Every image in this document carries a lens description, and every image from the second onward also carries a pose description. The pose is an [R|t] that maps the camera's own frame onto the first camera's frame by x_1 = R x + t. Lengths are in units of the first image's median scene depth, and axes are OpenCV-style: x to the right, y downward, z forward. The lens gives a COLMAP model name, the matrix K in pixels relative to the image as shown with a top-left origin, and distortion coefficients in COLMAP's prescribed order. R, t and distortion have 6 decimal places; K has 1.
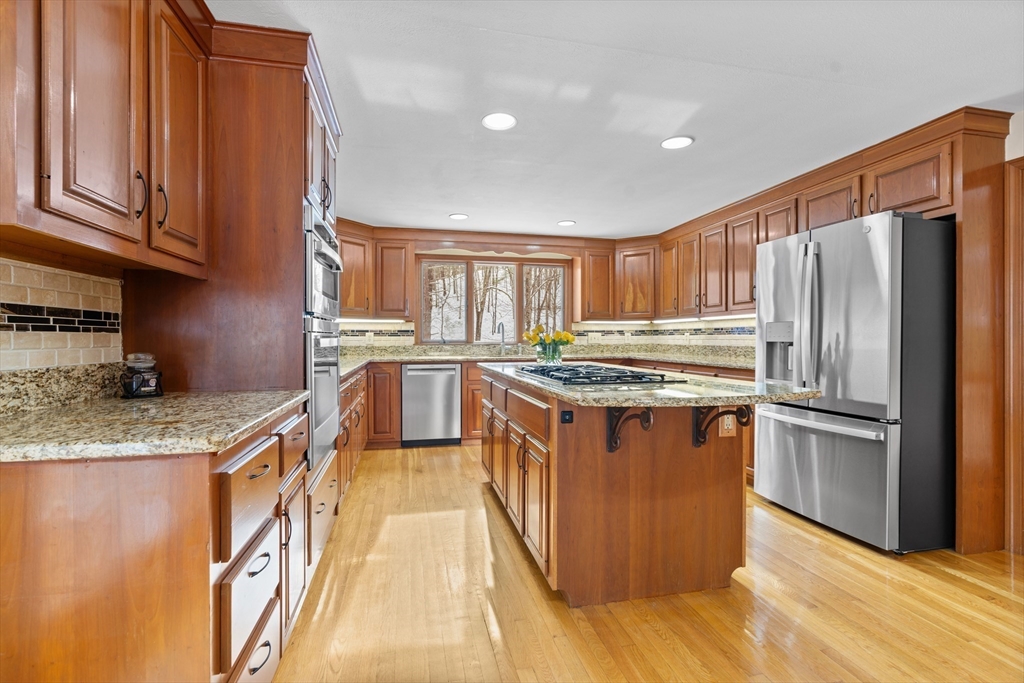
lens RADIAL K [[460.7, 0, 507.4], [0, 460.7, 341.2], [0, 0, 1]] dist [-0.010152, 0.001551]
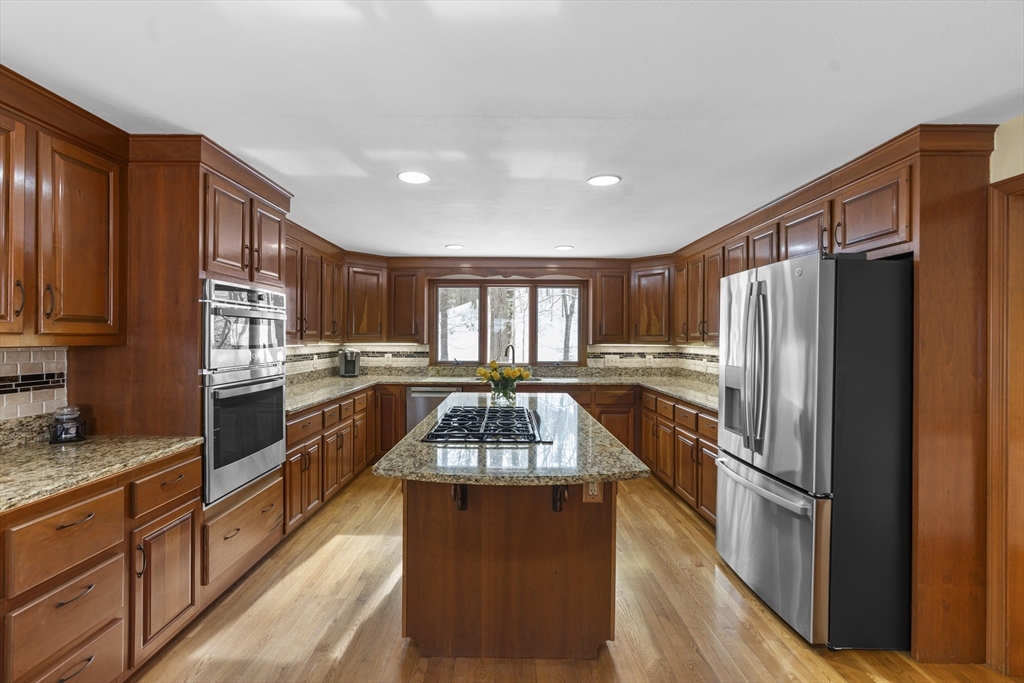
lens RADIAL K [[460.7, 0, 504.3], [0, 460.7, 339.8], [0, 0, 1]] dist [-0.010152, 0.001551]
pose [[0.974938, 0.007332, -0.222358, 0.389207], [-0.008065, 0.999965, -0.002390, -0.097427], [0.222332, 0.004123, 0.974962, 0.017770]]
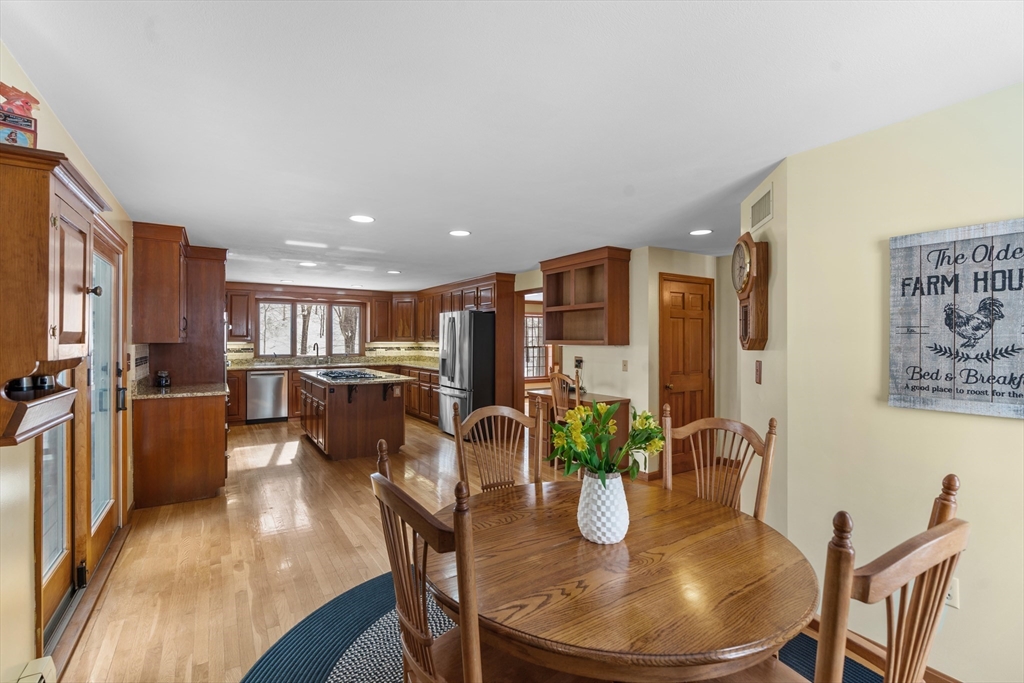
lens RADIAL K [[460.7, 0, 512.3], [0, 460.7, 339.4], [0, 0, 1]] dist [-0.010152, 0.001551]
pose [[0.936239, 0.003897, 0.351342, 0.120967], [-0.001813, 0.999979, -0.006262, -0.088140], [-0.351359, 0.005226, 0.936226, -1.362539]]
